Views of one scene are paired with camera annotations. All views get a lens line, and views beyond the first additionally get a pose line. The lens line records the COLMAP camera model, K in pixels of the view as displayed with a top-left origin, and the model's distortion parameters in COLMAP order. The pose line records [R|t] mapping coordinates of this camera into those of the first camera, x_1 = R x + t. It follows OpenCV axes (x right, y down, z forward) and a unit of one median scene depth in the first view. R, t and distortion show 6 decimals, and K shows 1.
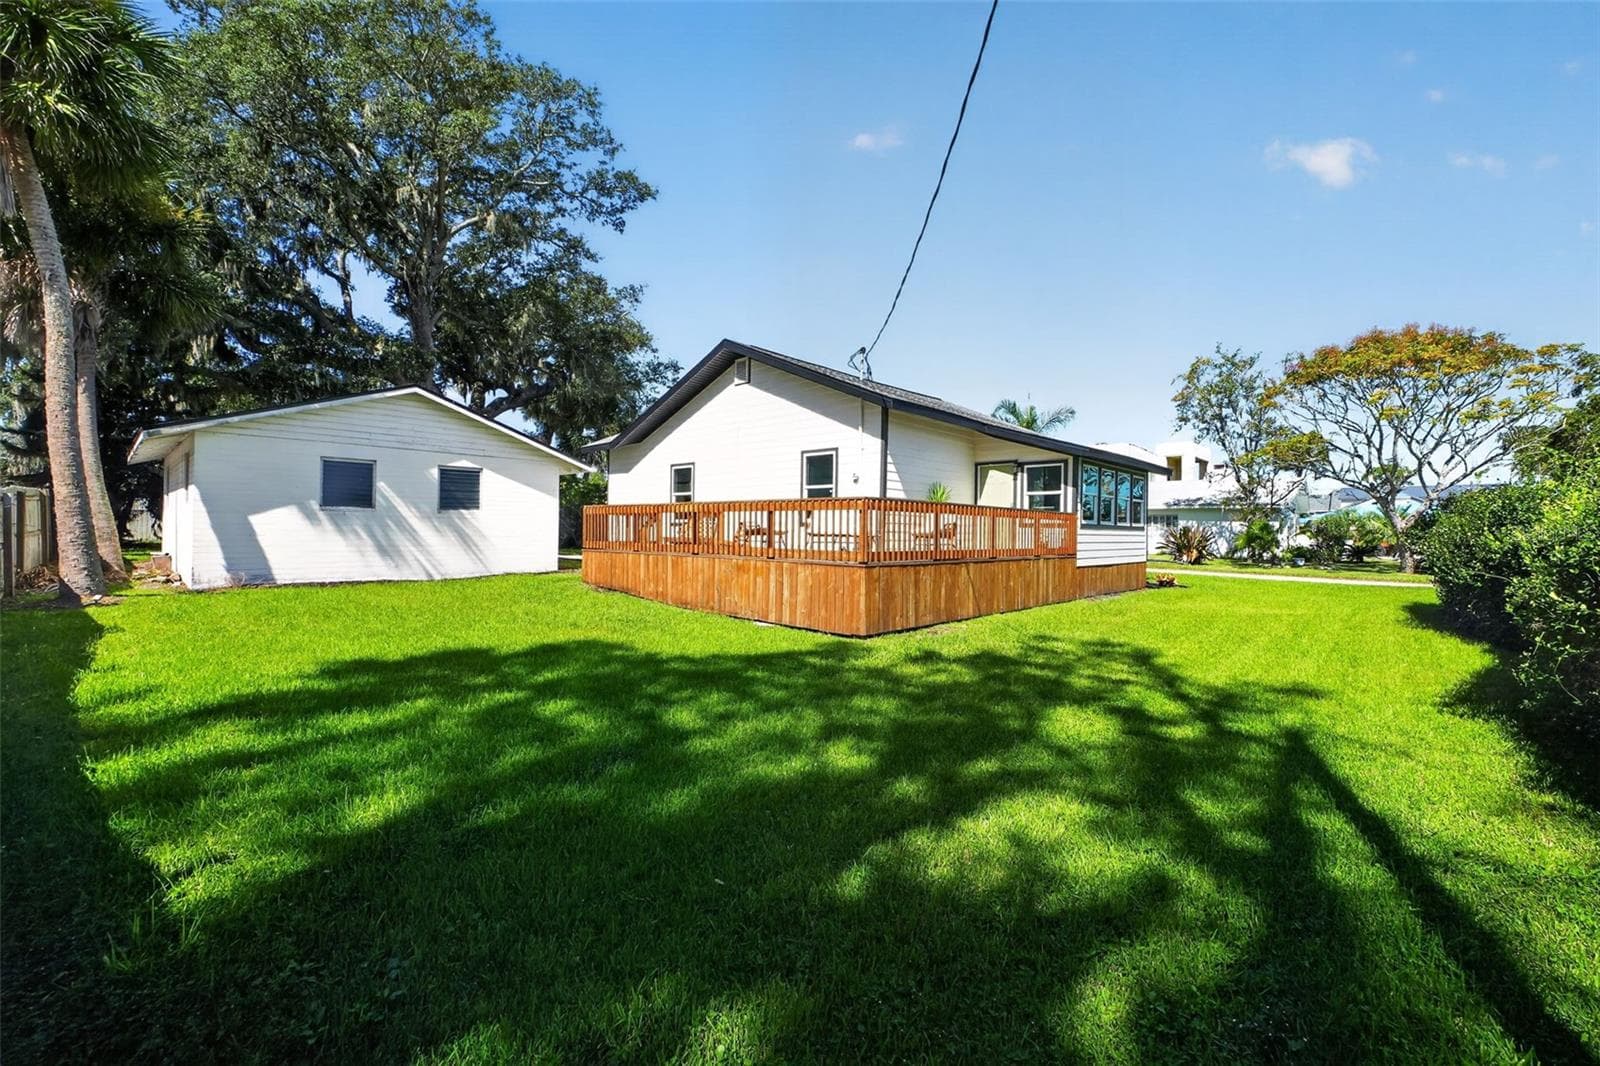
lens RADIAL K [[651.8, 0, 797.2], [0, 651.8, 529.8], [0, 0, 1]] dist [-0.013535, 0.002040]
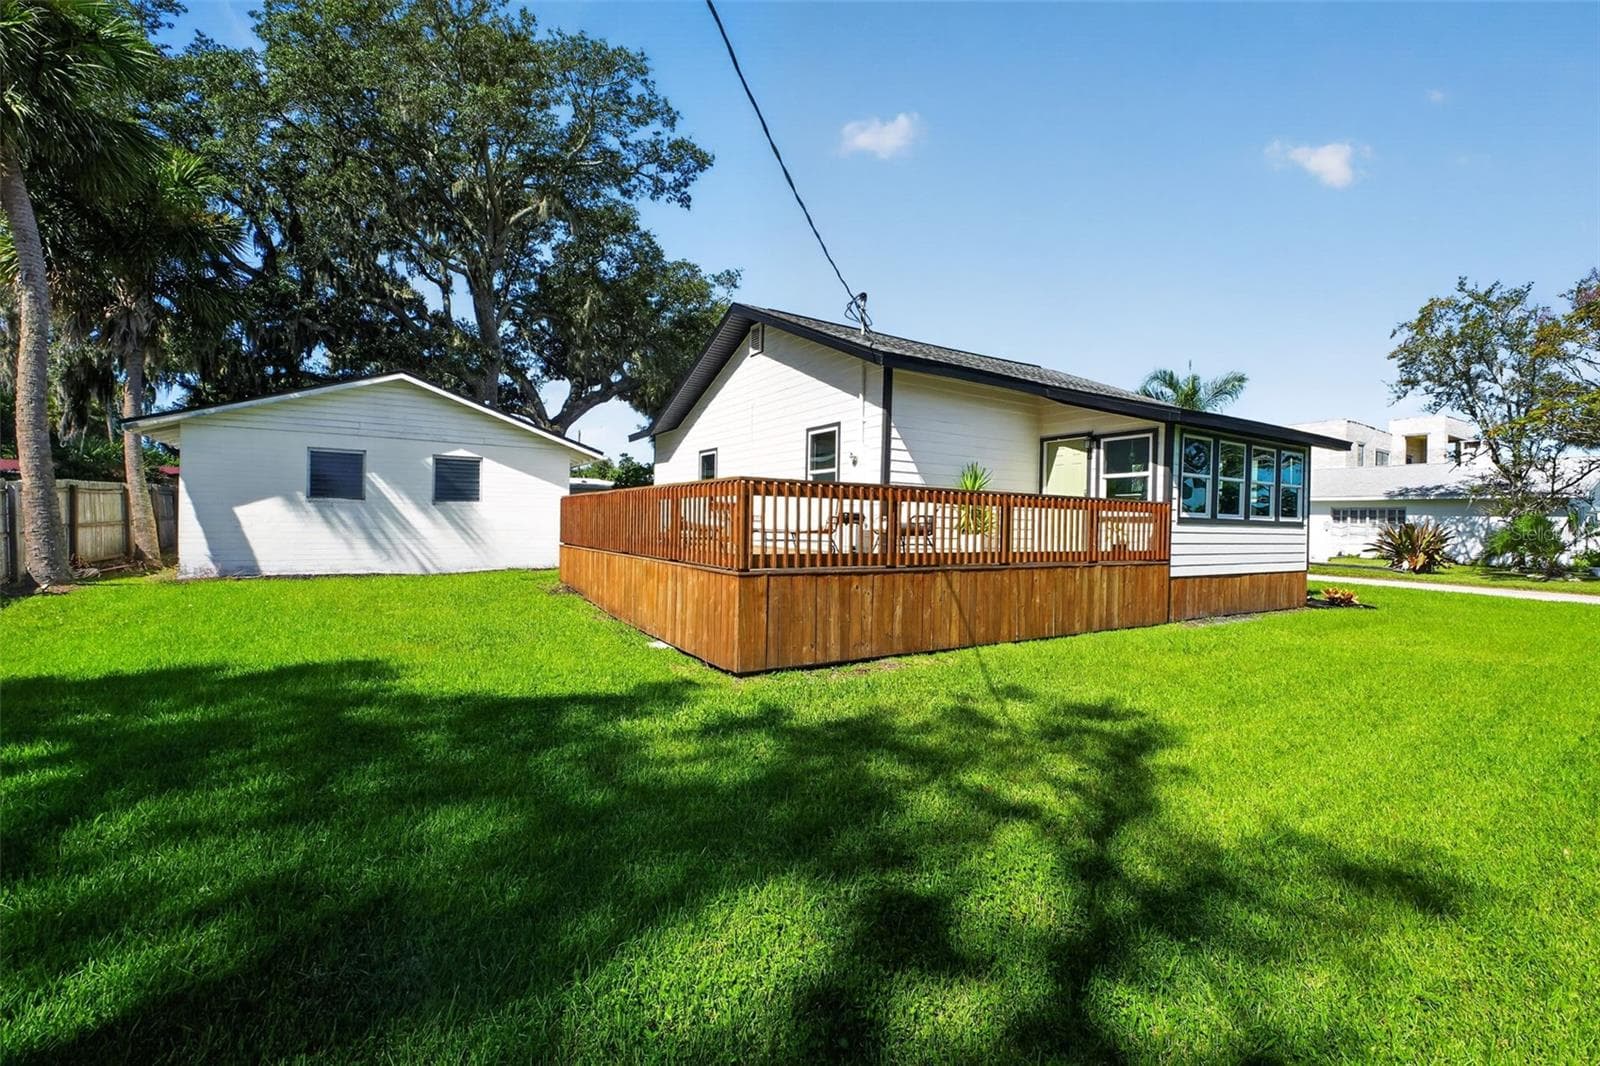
lens RADIAL K [[651.8, 0, 800.1], [0, 651.8, 530.3], [0, 0, 1]] dist [-0.013535, 0.002040]
pose [[0.968645, 0.007329, -0.248339, 0.201441], [-0.005183, 0.999943, 0.009292, 0.000380], [0.248393, -0.007713, 0.968629, 0.195063]]
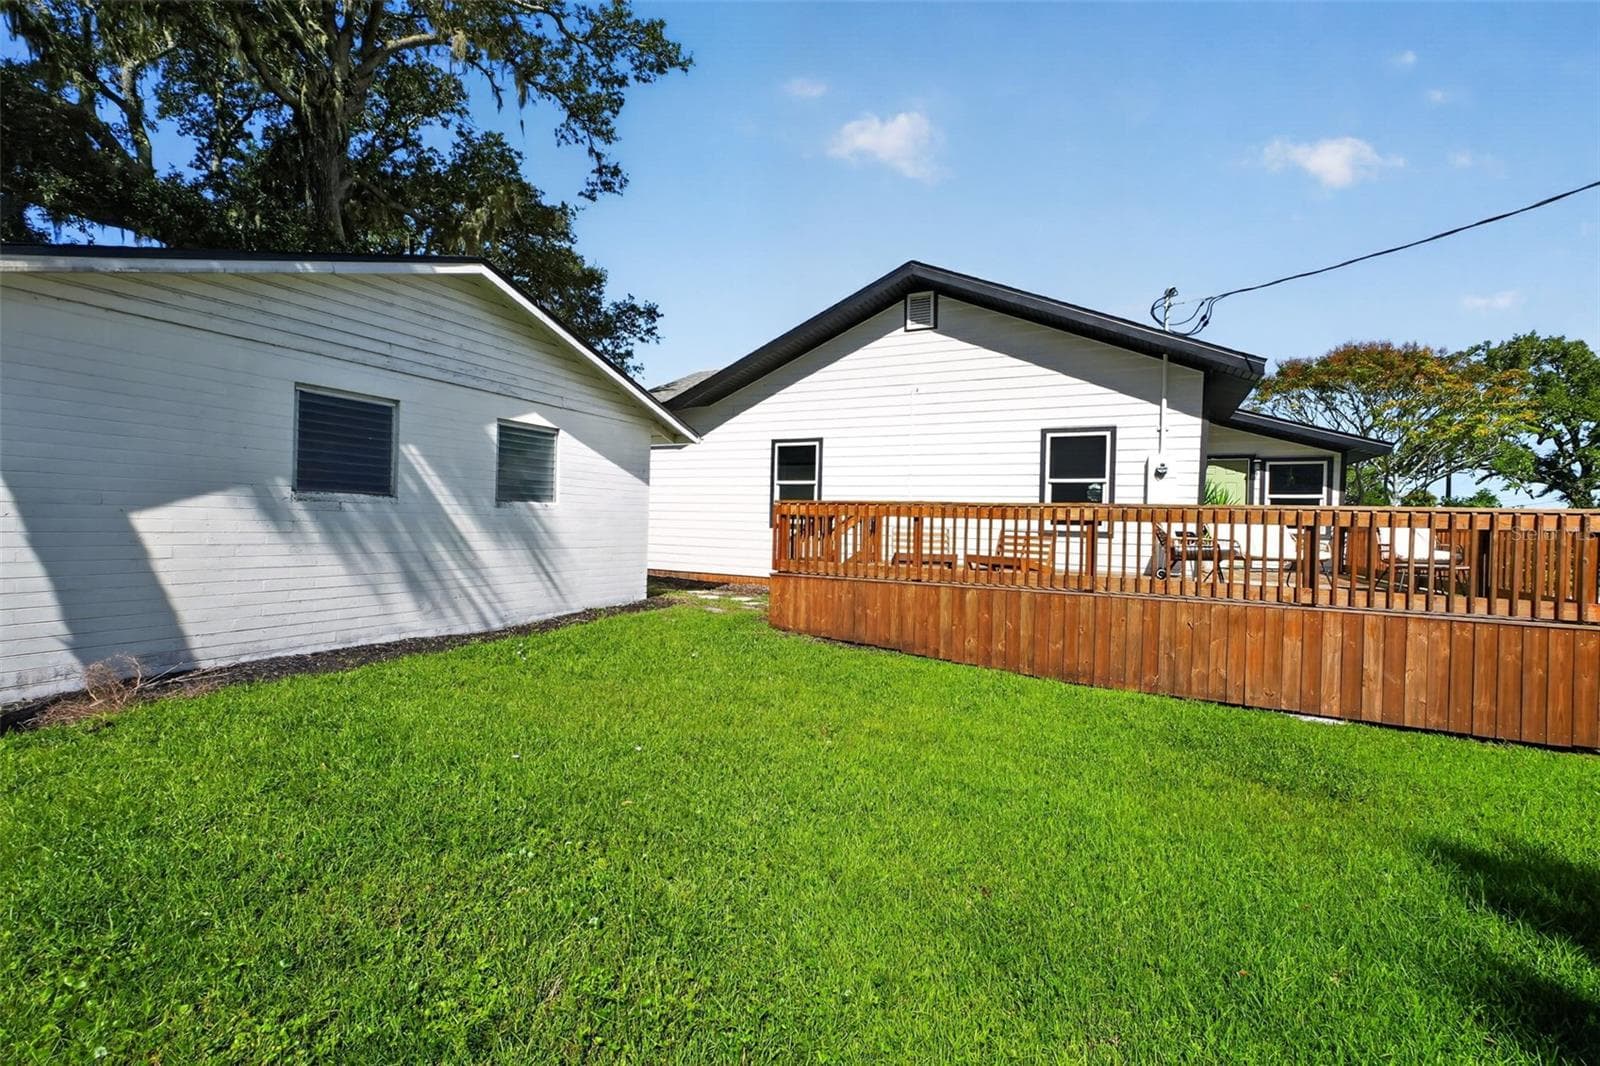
lens RADIAL K [[651.8, 0, 796.5], [0, 651.8, 529.7], [0, 0, 1]] dist [-0.013535, 0.002040]
pose [[0.957990, 0.009297, 0.286650, -0.447547], [-0.014439, 0.999770, 0.015830, -0.018376], [-0.286437, -0.019304, 0.957905, 0.388750]]
